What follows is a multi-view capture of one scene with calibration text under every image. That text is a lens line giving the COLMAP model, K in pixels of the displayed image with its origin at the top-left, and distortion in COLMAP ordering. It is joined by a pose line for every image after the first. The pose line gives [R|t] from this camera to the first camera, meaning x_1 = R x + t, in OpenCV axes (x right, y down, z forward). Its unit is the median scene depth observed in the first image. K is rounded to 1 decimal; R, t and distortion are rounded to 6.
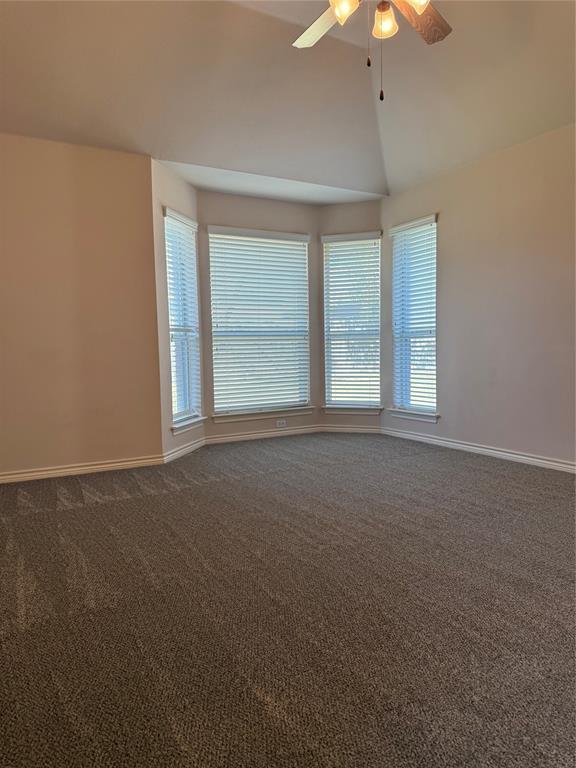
lens RADIAL K [[538.2, 0, 289.1], [0, 538.2, 384.6], [0, 0, 1]] dist [0.049672, -0.055923]
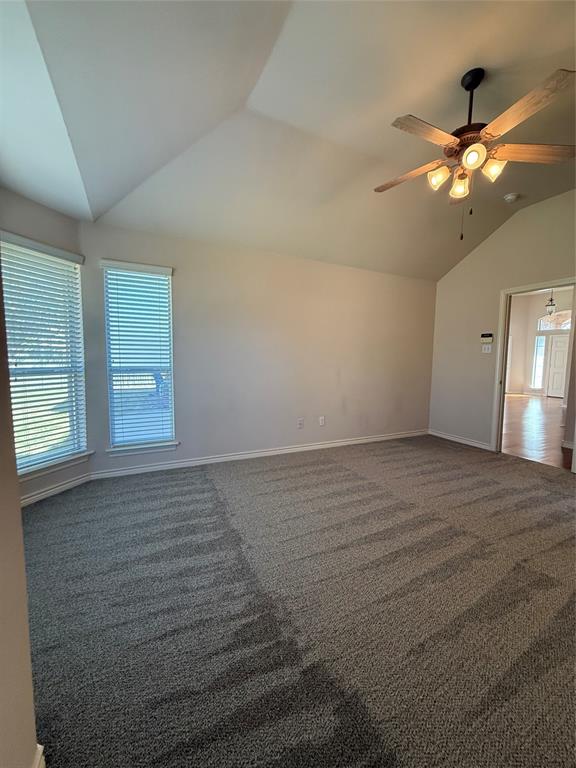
lens RADIAL K [[305.0, 0, 290.9], [0, 305.0, 385.3], [0, 0, 1]] dist [-0.002579, 0.002037]
pose [[0.044881, -0.074512, 0.996210, -0.435985], [0.046900, 0.996272, 0.072404, -0.125838], [-0.997891, 0.043473, 0.048209, 0.863702]]
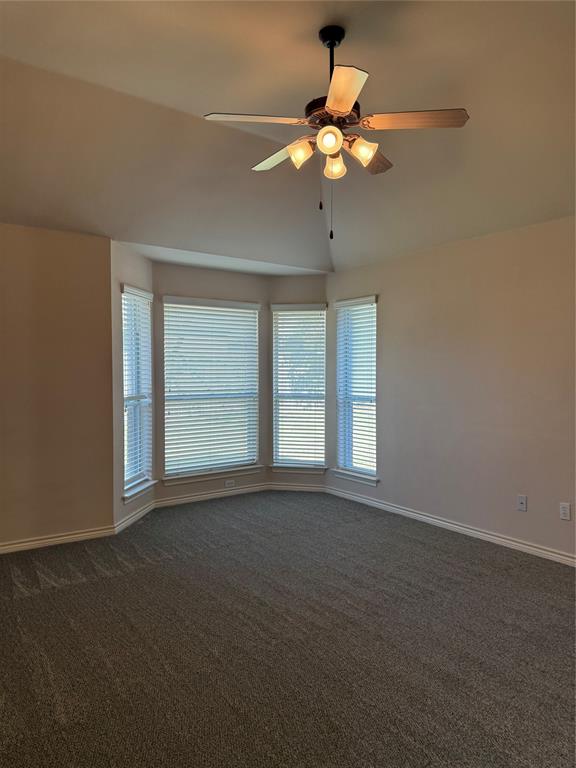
lens RADIAL K [[538.2, 0, 285.5], [0, 538.2, 386.9], [0, 0, 1]] dist [0.049672, -0.055923]
pose [[0.994808, 0.015791, 0.100541, -0.021237], [-0.012203, 0.999270, -0.036200, -0.104875], [-0.101040, 0.034785, 0.994274, -0.065047]]
